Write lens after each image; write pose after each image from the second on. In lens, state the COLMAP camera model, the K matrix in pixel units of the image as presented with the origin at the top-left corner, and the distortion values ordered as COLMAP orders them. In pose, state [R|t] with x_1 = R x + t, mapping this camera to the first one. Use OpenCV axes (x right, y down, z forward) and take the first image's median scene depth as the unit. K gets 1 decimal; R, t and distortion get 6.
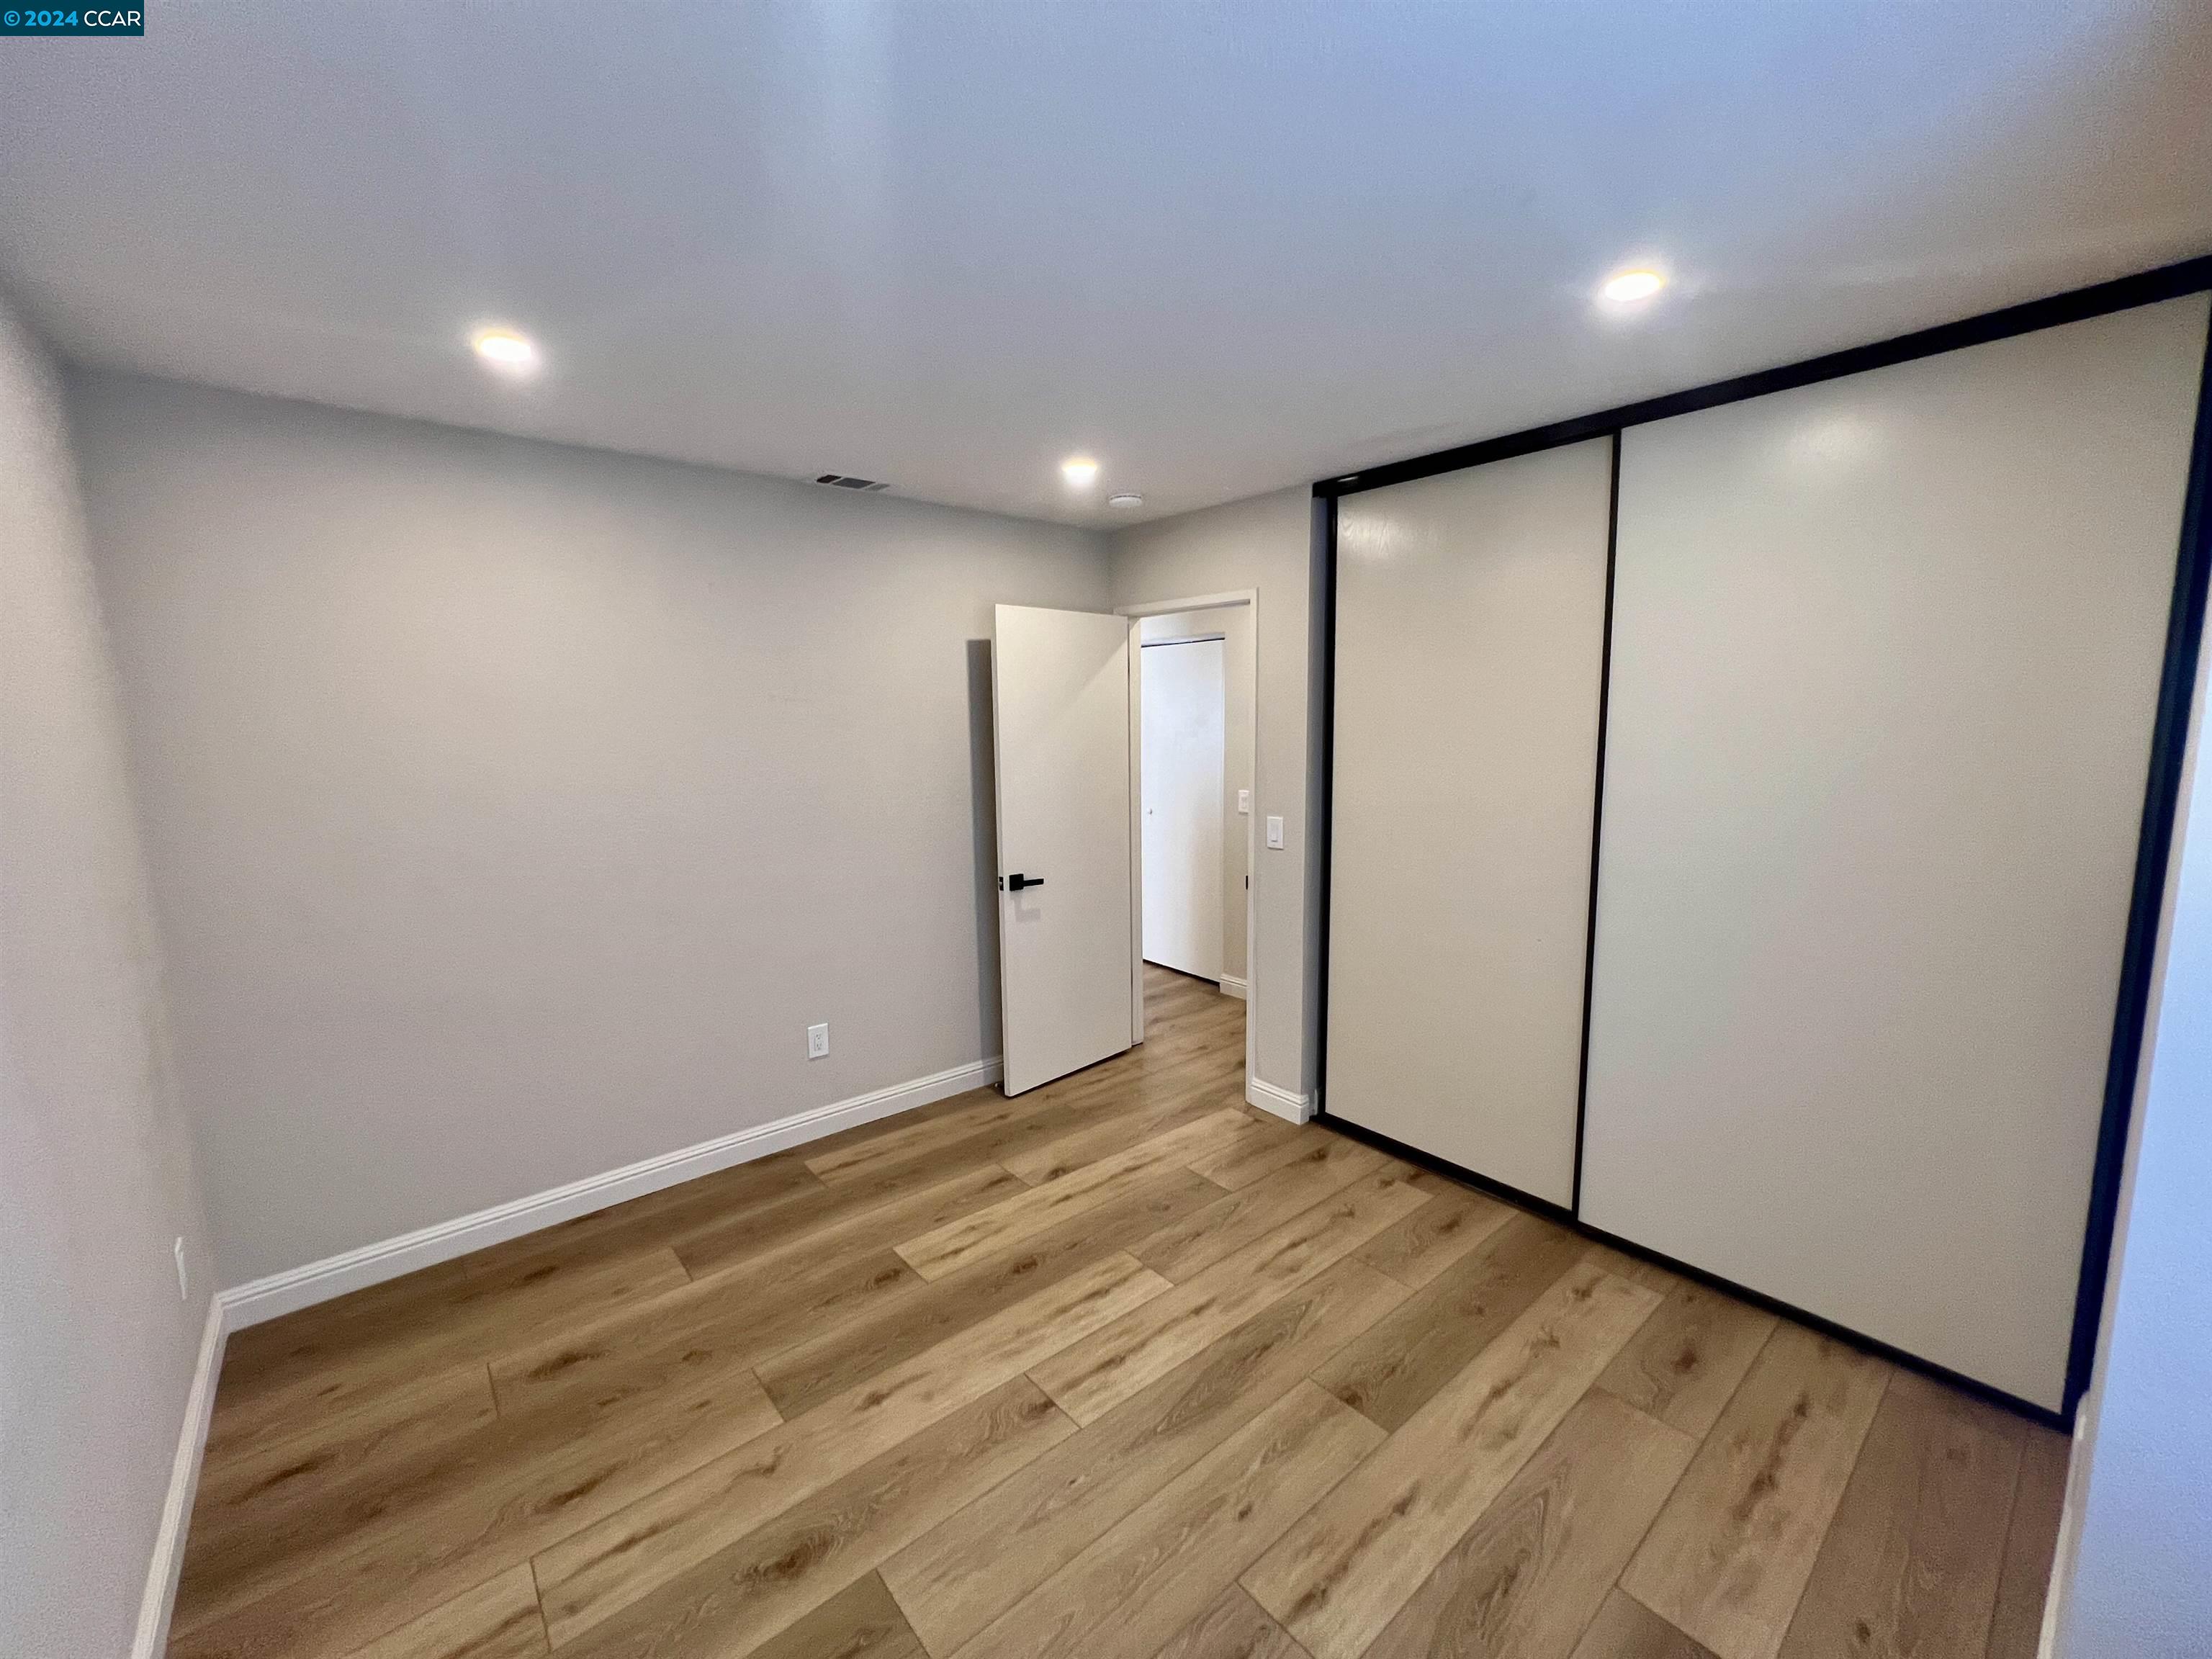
lens RADIAL K [[887.3, 0, 1104.1], [0, 887.3, 835.0], [0, 0, 1]] dist [-0.002166, 0.000825]
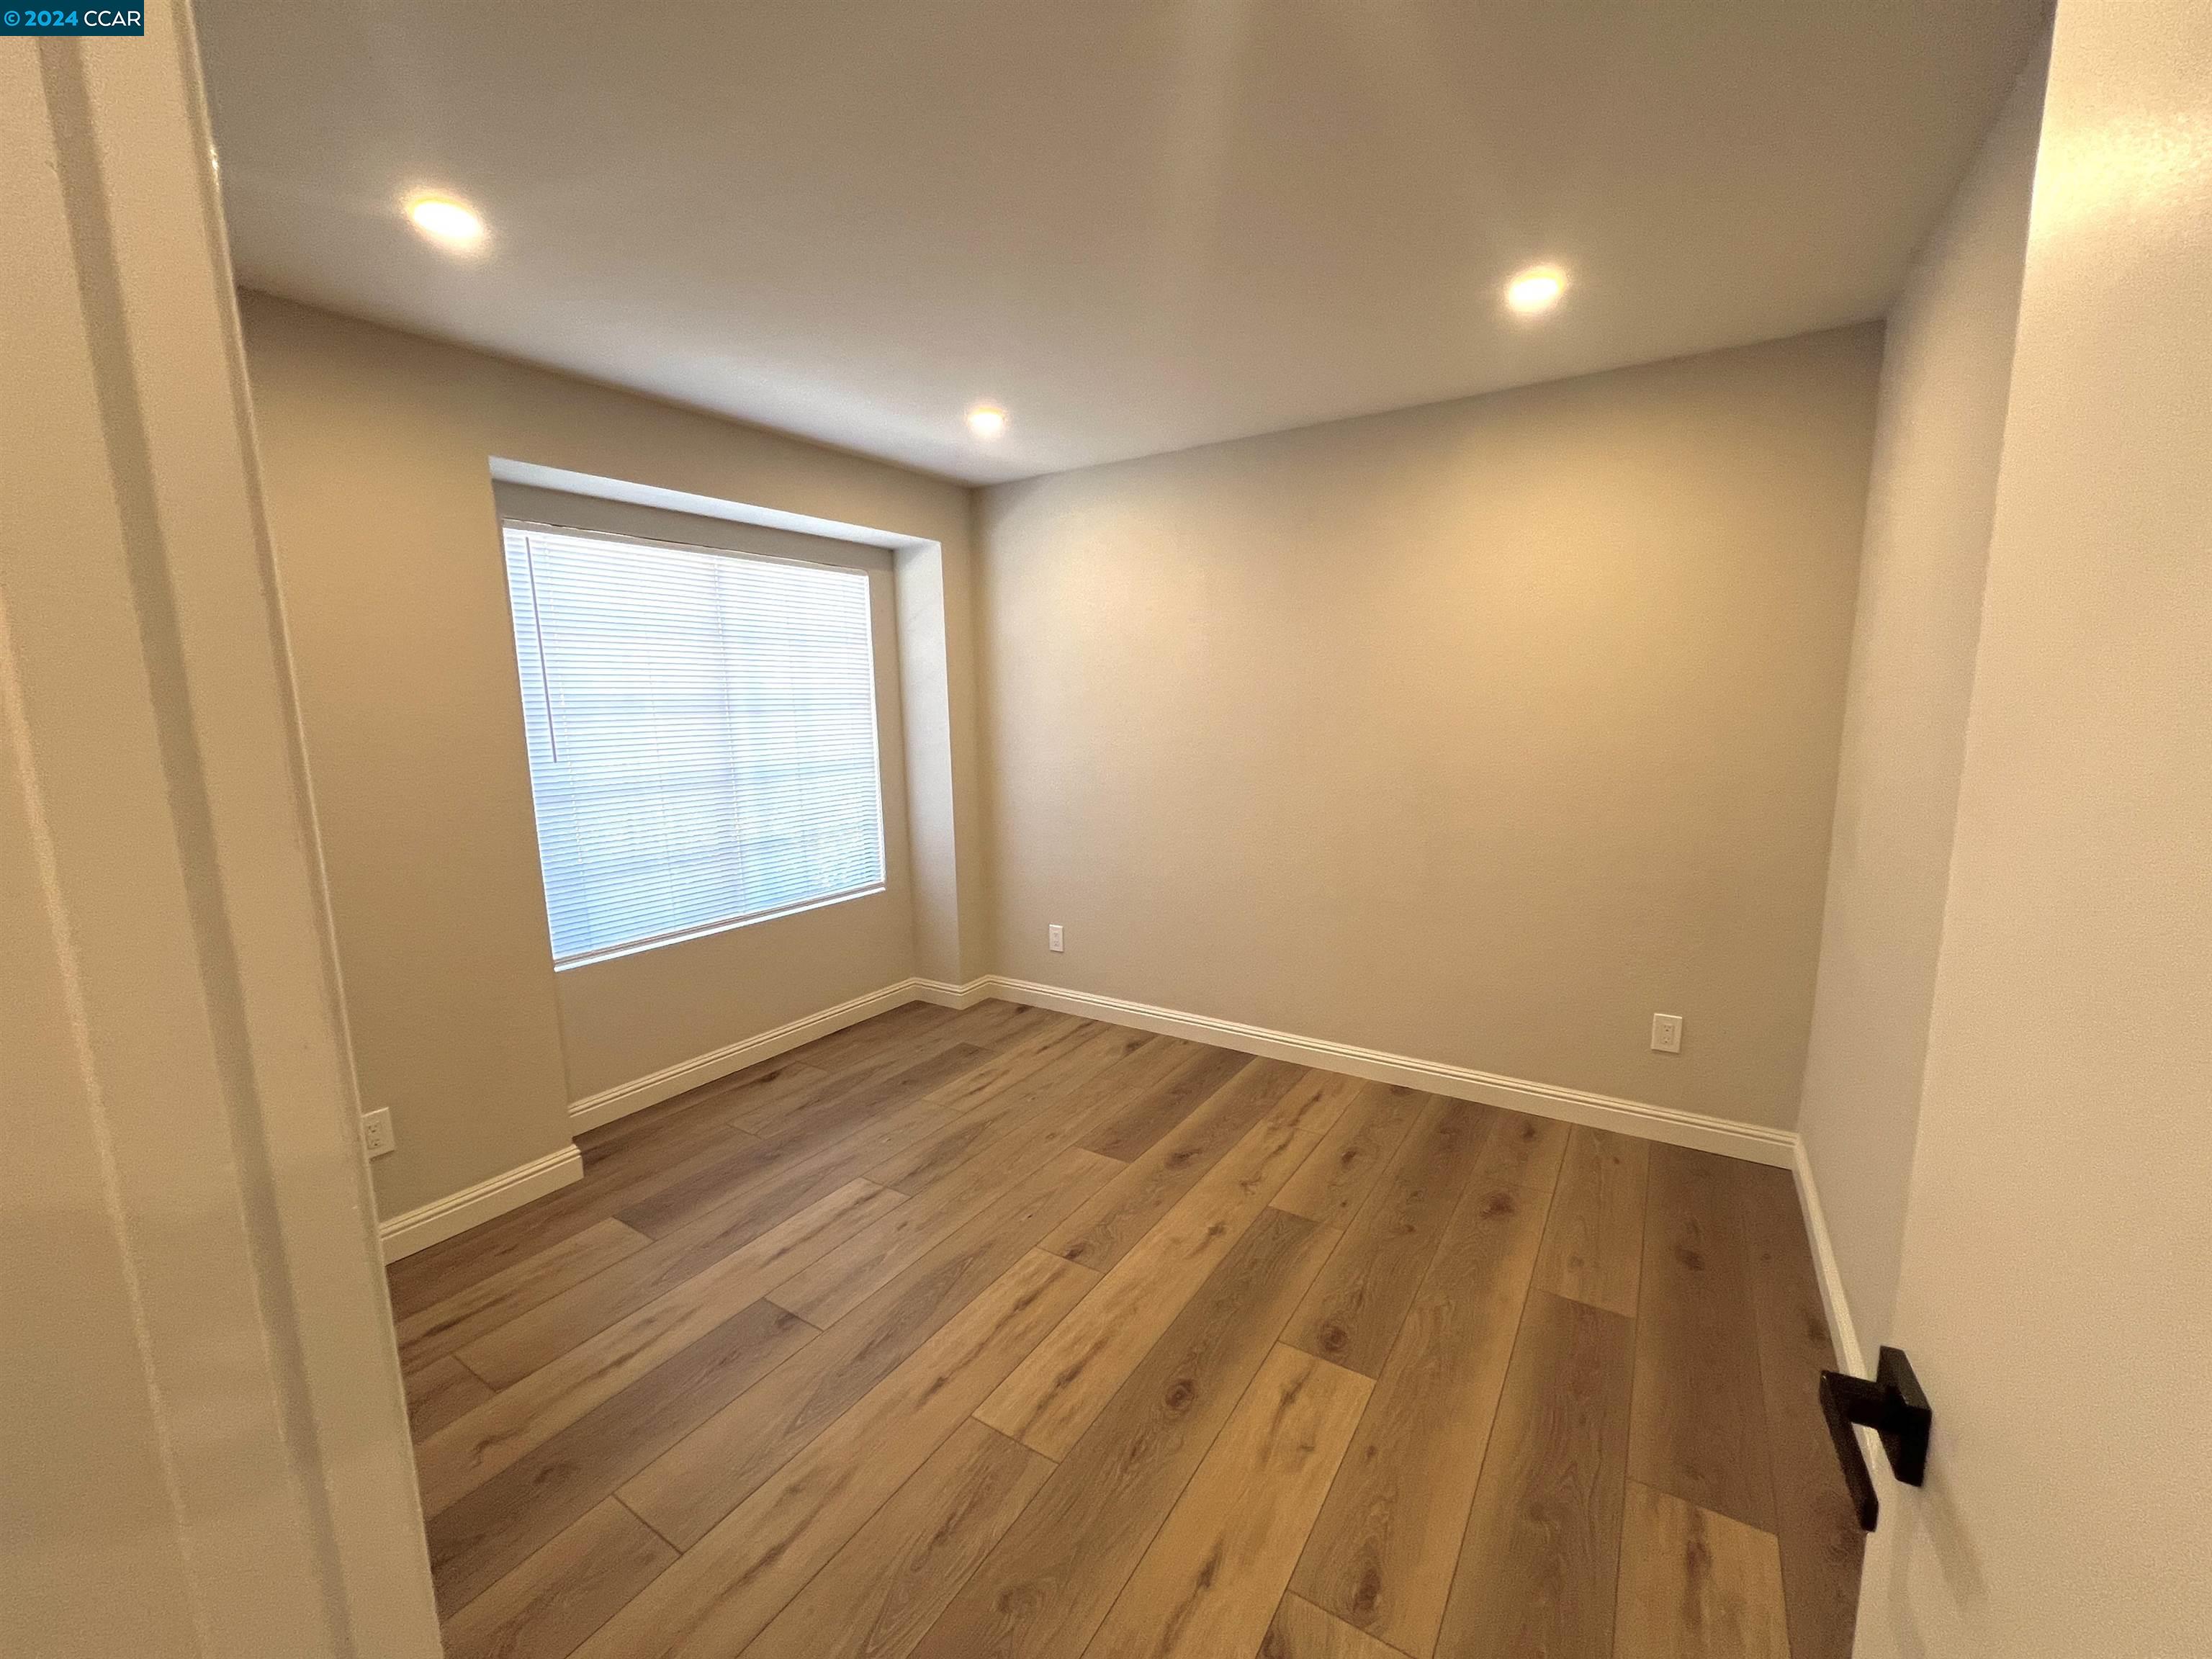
lens RADIAL K [[887.3, 0, 1104.1], [0, 887.3, 824.7], [0, 0, 1]] dist [-0.002166, 0.000825]
pose [[-0.955331, 0.070678, -0.286961, 0.163452], [-0.011325, 0.961513, 0.274524, -0.178089], [0.295320, 0.265512, -0.917763, 1.708835]]
